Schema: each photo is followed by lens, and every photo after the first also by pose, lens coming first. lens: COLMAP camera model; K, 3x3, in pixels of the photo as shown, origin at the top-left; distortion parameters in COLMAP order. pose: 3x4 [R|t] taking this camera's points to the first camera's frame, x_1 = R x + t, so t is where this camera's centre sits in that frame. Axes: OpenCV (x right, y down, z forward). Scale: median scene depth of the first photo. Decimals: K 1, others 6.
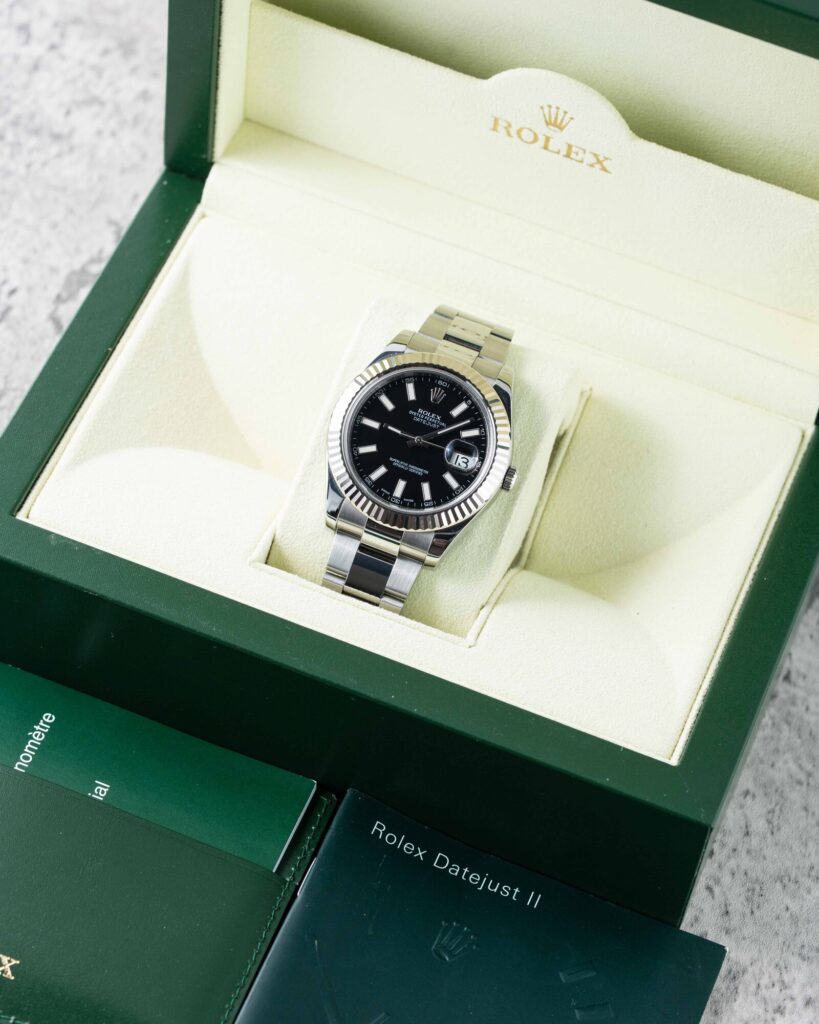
lens RADIAL K [[4370.9, 0, 409.5], [0, 4370.9, 512.0], [0, 0, 1]] dist [-0.054611, 2.751851]
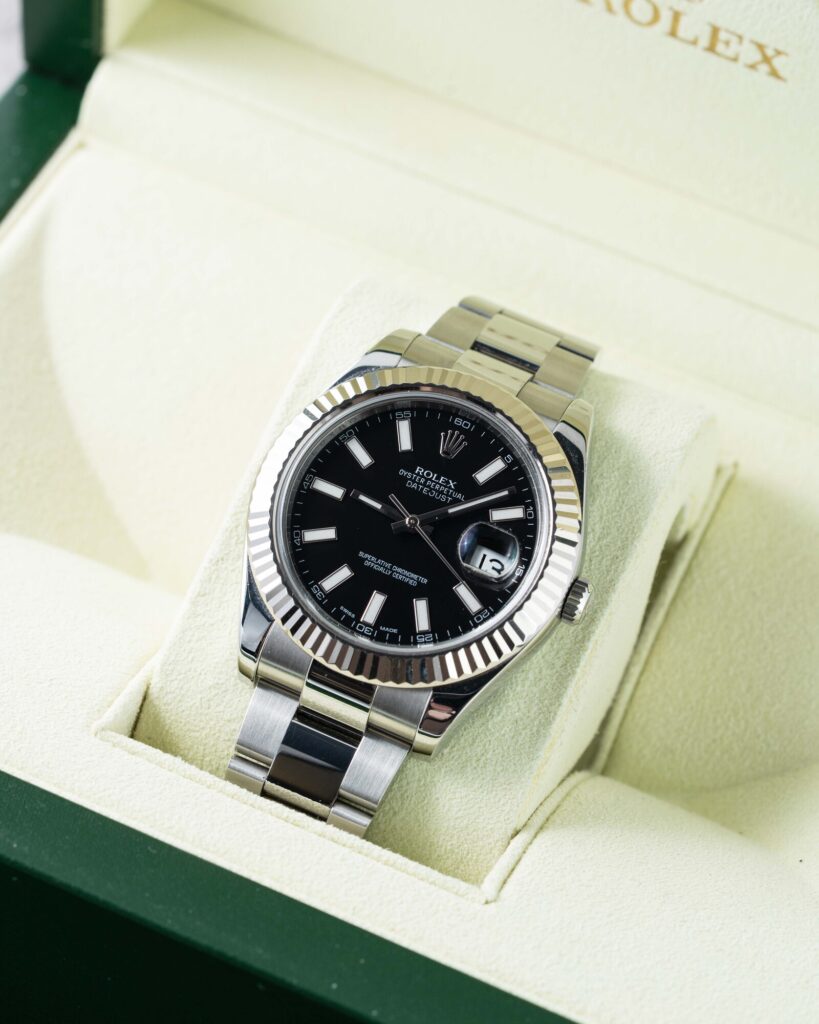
lens RADIAL K [[4370.9, 0, 409.5], [0, 4370.9, 512.0], [0, 0, 1]] dist [-0.054611, 2.751851]
pose [[0.997692, 0.044022, -0.051705, 0.029901], [-0.048203, 0.995415, -0.082620, 0.027595], [0.047831, 0.084921, 0.995239, 0.451397]]
